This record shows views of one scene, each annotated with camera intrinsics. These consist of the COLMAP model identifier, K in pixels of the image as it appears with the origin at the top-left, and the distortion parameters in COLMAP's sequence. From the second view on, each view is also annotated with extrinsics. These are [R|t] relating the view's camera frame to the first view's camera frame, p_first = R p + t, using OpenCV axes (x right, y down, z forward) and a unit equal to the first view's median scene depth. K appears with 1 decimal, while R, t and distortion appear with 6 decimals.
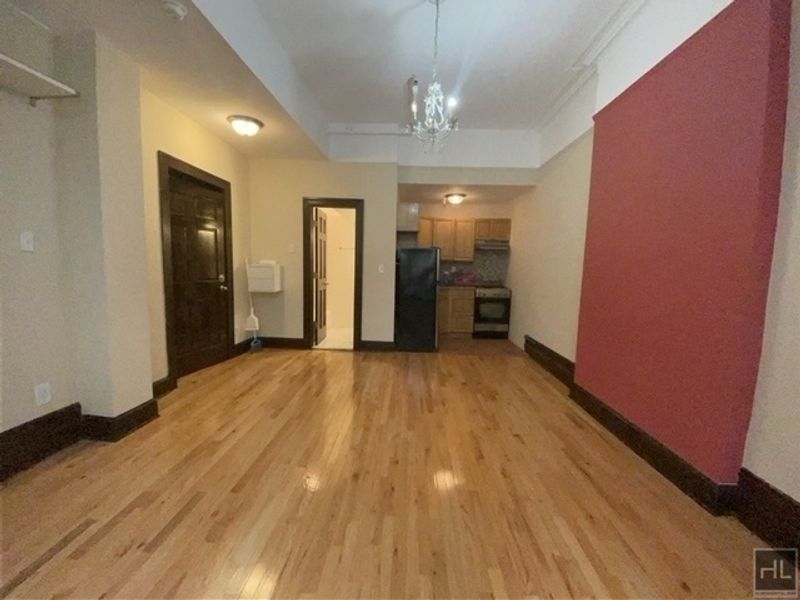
lens RADIAL K [[329.1, 0, 393.4], [0, 329.1, 300.2], [0, 0, 1]] dist [0.001225, -0.014647]
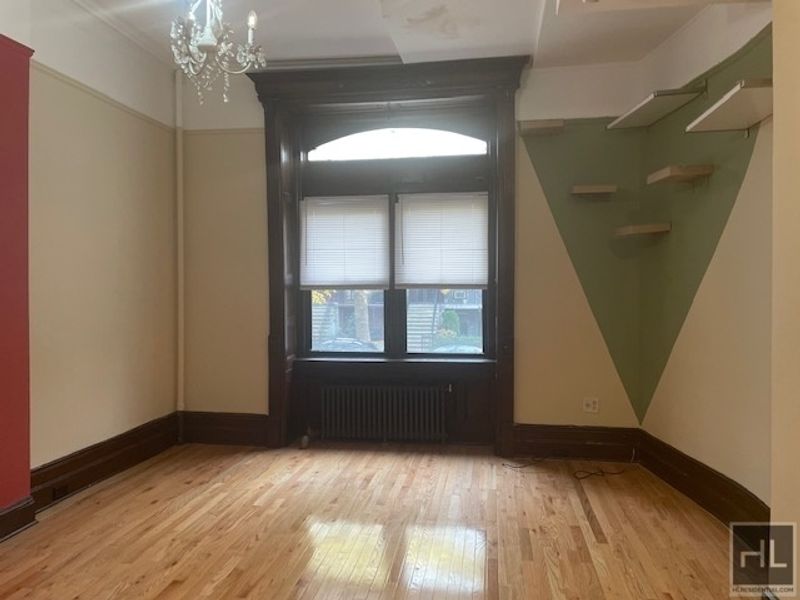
lens RADIAL K [[602.7, 0, 404.5], [0, 602.7, 295.2], [0, 0, 1]] dist [0.103317, -0.125071]
pose [[-0.995454, -0.028106, 0.091007, -0.212370], [-0.016598, 0.992040, 0.124825, -0.195727], [-0.093791, 0.122747, -0.987996, 1.475077]]
